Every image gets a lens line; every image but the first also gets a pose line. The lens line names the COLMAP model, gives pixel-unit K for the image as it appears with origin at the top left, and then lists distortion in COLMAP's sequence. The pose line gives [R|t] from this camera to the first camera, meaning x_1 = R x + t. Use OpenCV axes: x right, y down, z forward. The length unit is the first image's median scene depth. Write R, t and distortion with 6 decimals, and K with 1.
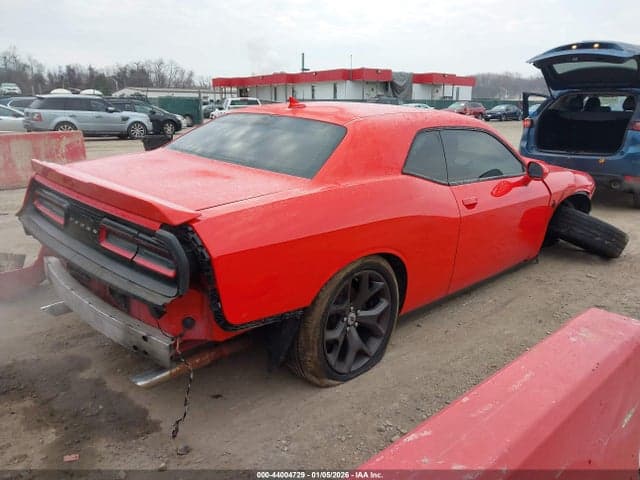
lens RADIAL K [[503.4, 0, 321.9], [0, 503.4, 245.0], [0, 0, 1]] dist [0.029549, -0.028244]
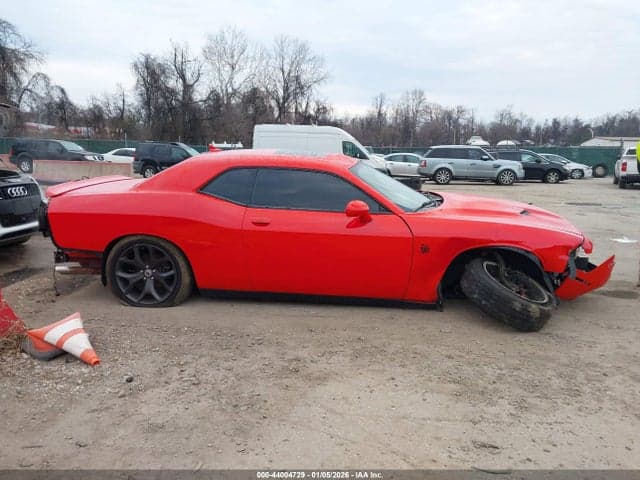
lens RADIAL K [[503.4, 0, 321.0], [0, 503.4, 239.7], [0, 0, 1]] dist [0.029549, -0.028244]
pose [[0.633181, 0.133283, -0.762442, 0.221271], [-0.211981, 0.977260, -0.005208, -0.009992], [0.744410, 0.164921, 0.647035, 0.041904]]
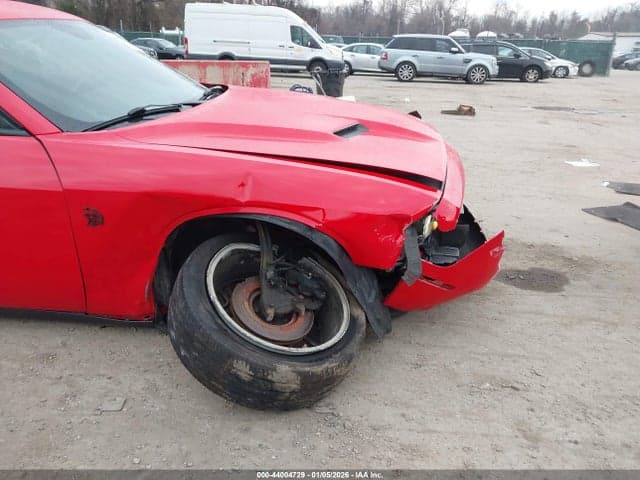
lens RADIAL K [[503.4, 0, 323.4], [0, 503.4, 243.3], [0, 0, 1]] dist [0.029549, -0.028244]
pose [[0.656698, 0.287021, -0.697400, 0.186341], [-0.224140, 0.957240, 0.182902, -0.037870], [0.720075, 0.036204, 0.692951, 0.171704]]
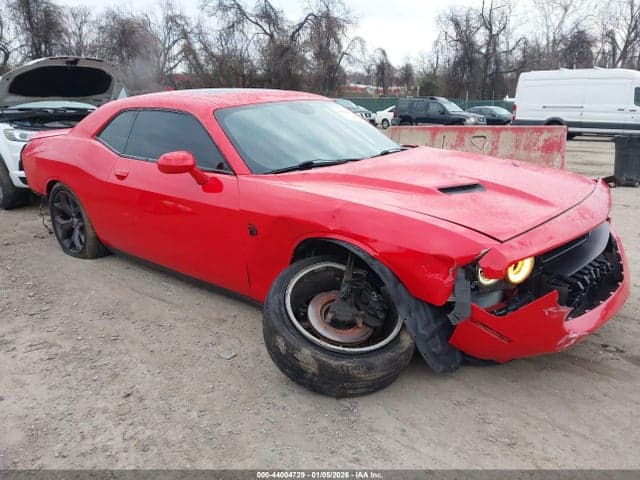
lens RADIAL K [[503.4, 0, 319.8], [0, 503.4, 239.4], [0, 0, 1]] dist [0.029549, -0.028244]
pose [[0.067897, 0.244122, -0.967365, 0.227095], [-0.259855, 0.940464, 0.219095, -0.048393], [0.963258, 0.236499, 0.127291, 0.206223]]
